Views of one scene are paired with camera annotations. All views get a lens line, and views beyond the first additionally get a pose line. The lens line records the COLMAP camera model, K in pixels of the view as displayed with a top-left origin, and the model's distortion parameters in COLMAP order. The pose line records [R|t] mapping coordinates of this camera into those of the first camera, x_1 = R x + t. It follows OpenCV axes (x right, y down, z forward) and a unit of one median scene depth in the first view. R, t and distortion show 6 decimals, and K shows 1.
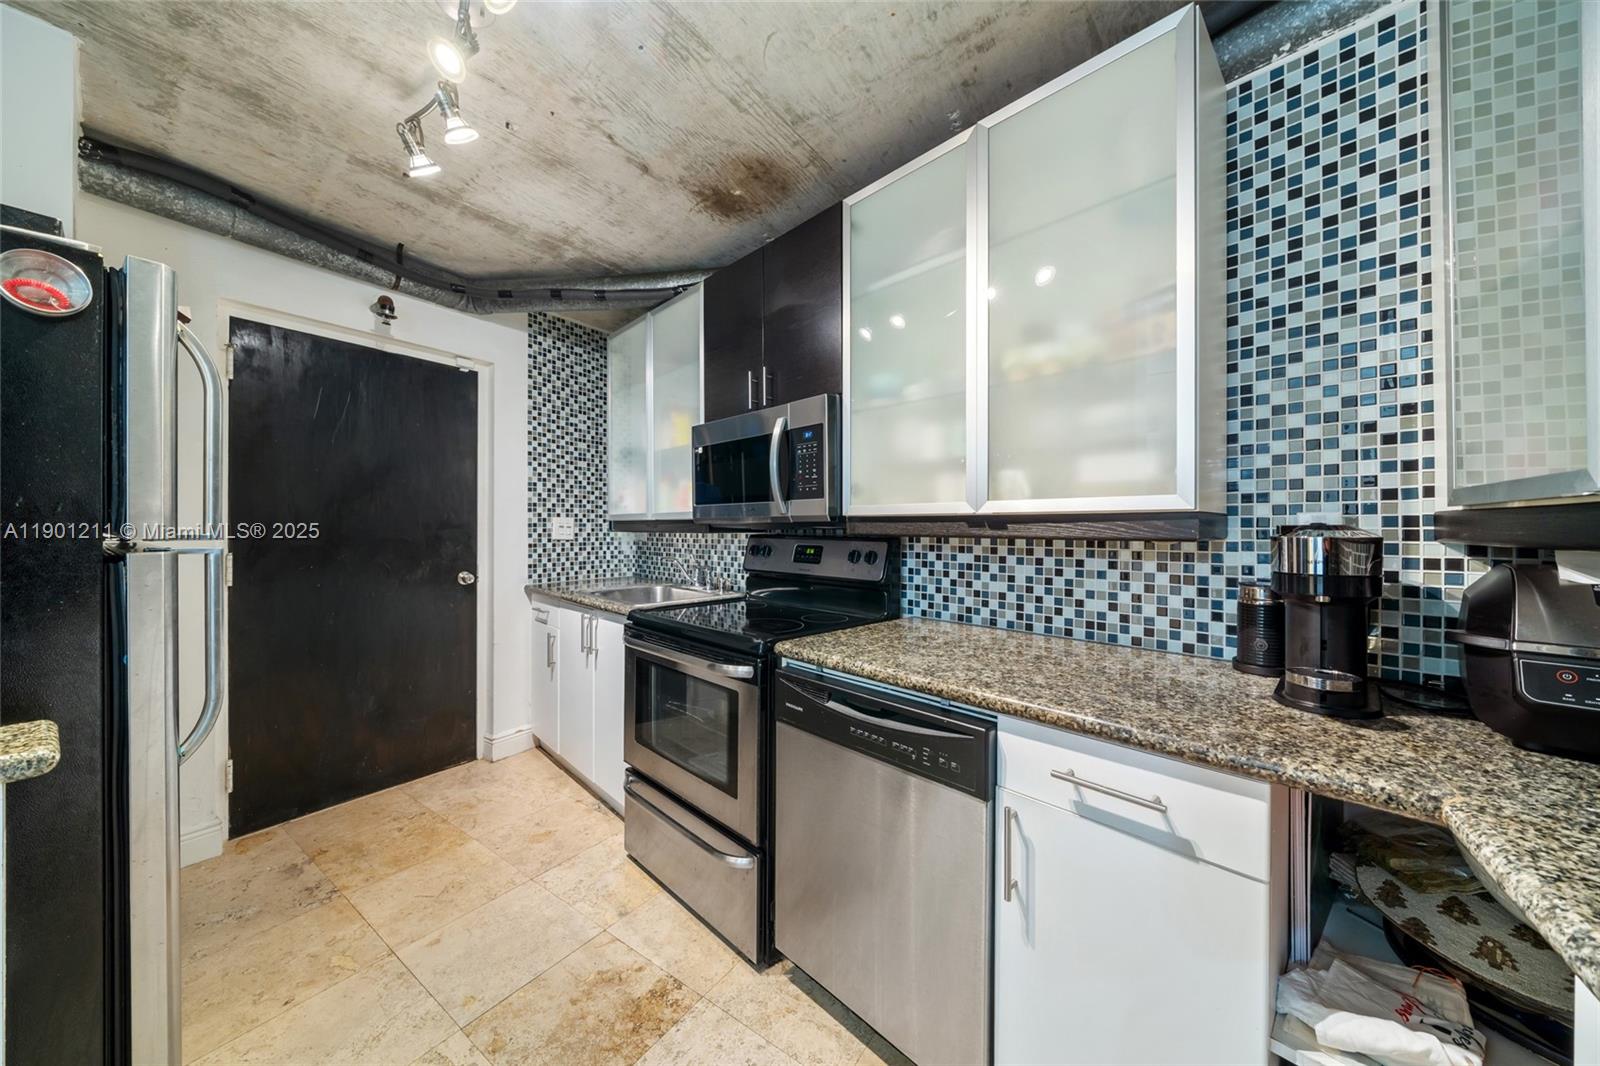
lens RADIAL K [[549.2, 0, 794.5], [0, 549.2, 524.6], [0, 0, 1]] dist [-0.002527, -0.000221]
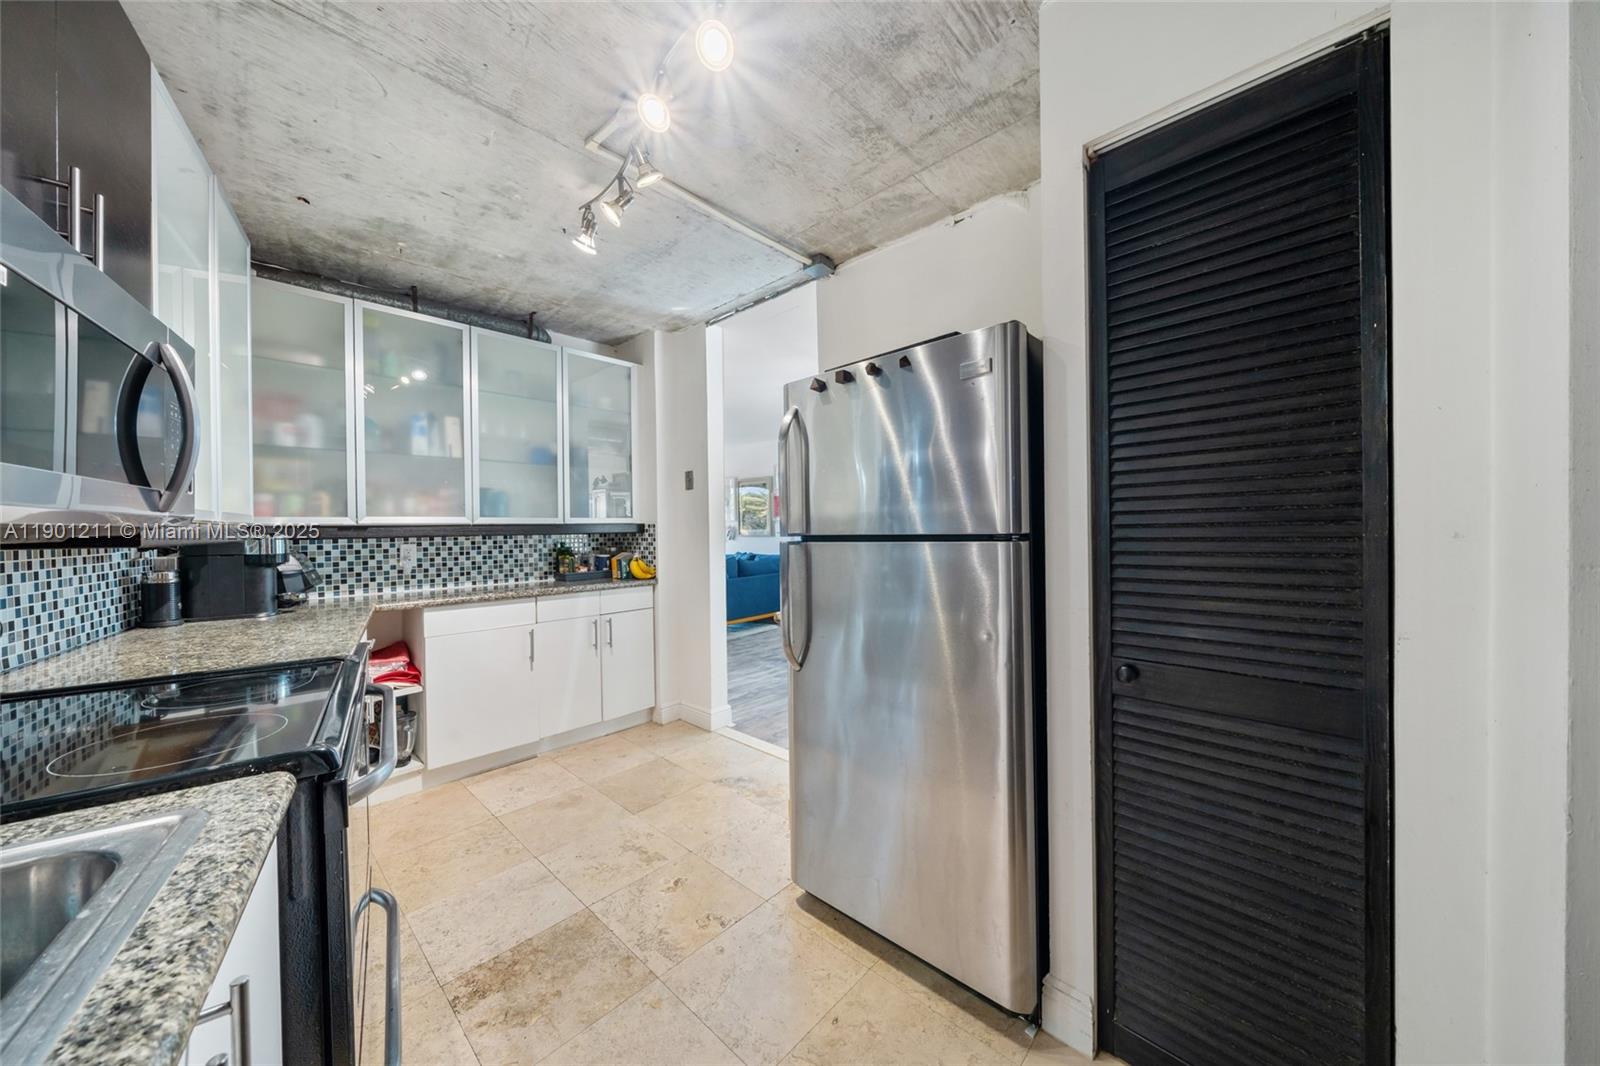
lens RADIAL K [[558.3, 0, 798.7], [0, 558.3, 539.8], [0, 0, 1]] dist [-0.000777, 0.000134]
pose [[-0.989764, 0.005832, 0.142596, -0.879797], [0.008622, 0.999783, 0.018955, 0.004130], [-0.142454, 0.019991, -0.989599, 1.713581]]
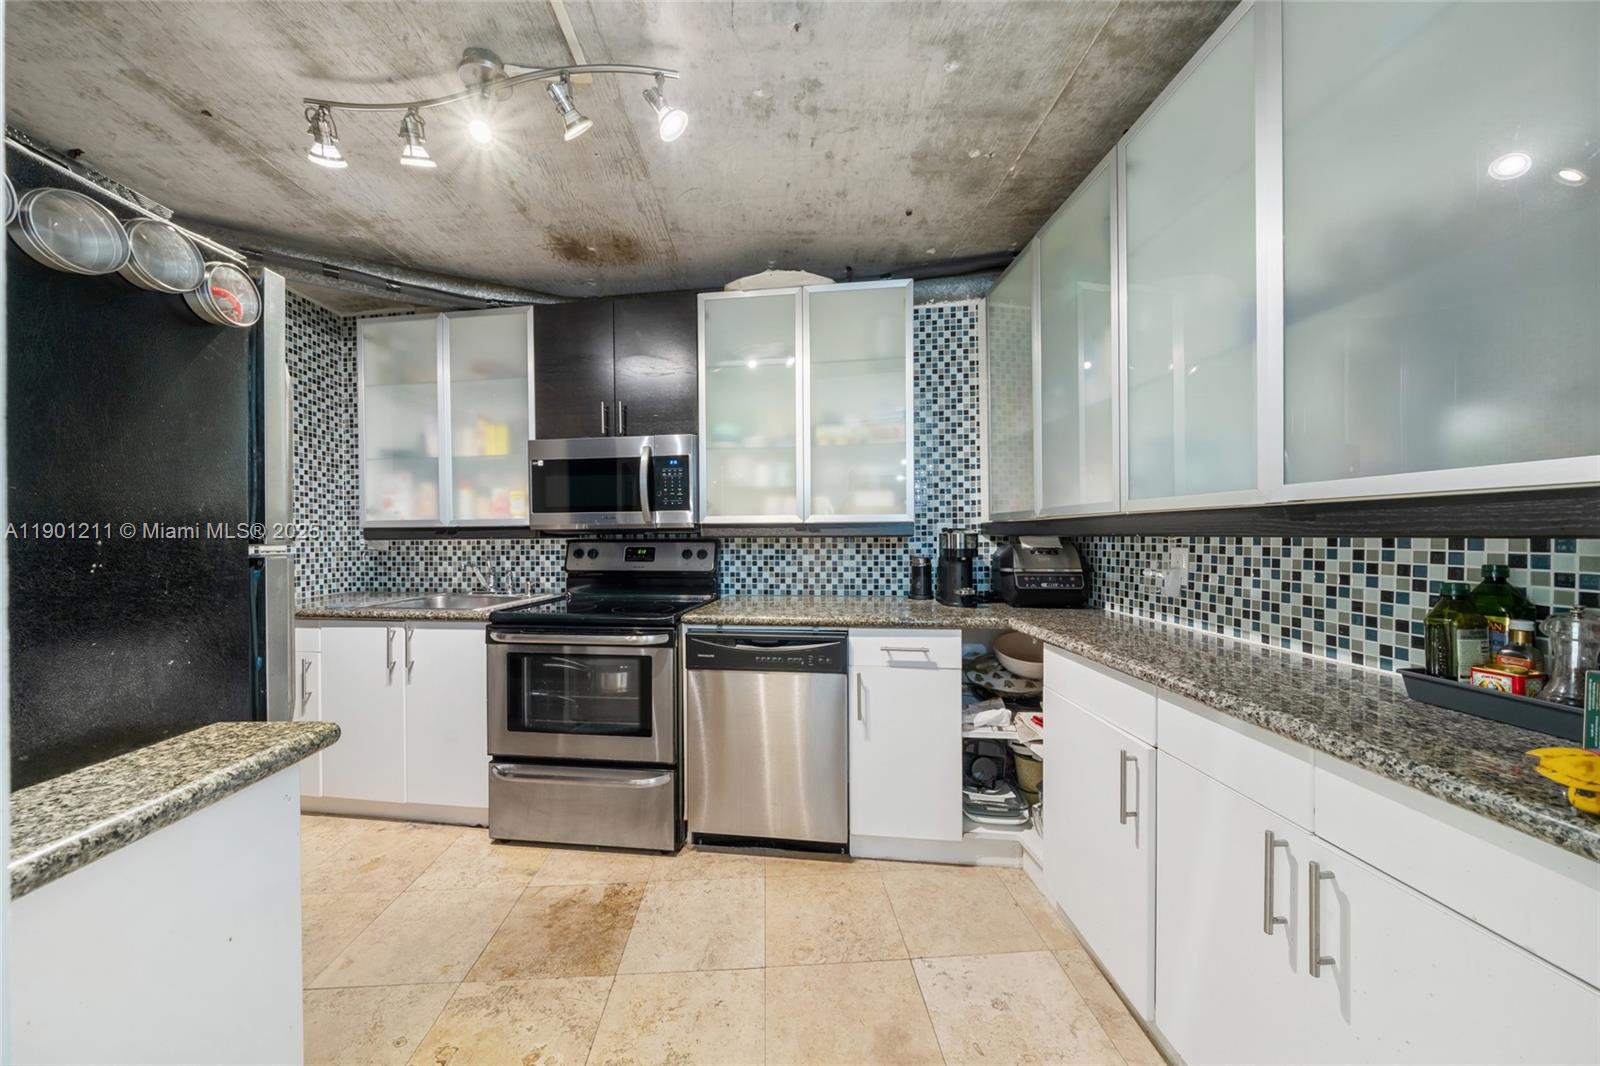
lens RADIAL K [[546.1, 0, 800.0], [0, 546.1, 533.0], [0, 0, 1]] dist [-0.000773, -0.000199]
pose [[0.783472, -0.007201, 0.621386, -0.612337], [0.005973, 0.999974, 0.004057, 0.004334], [-0.621399, 0.000533, 0.783494, -0.246995]]
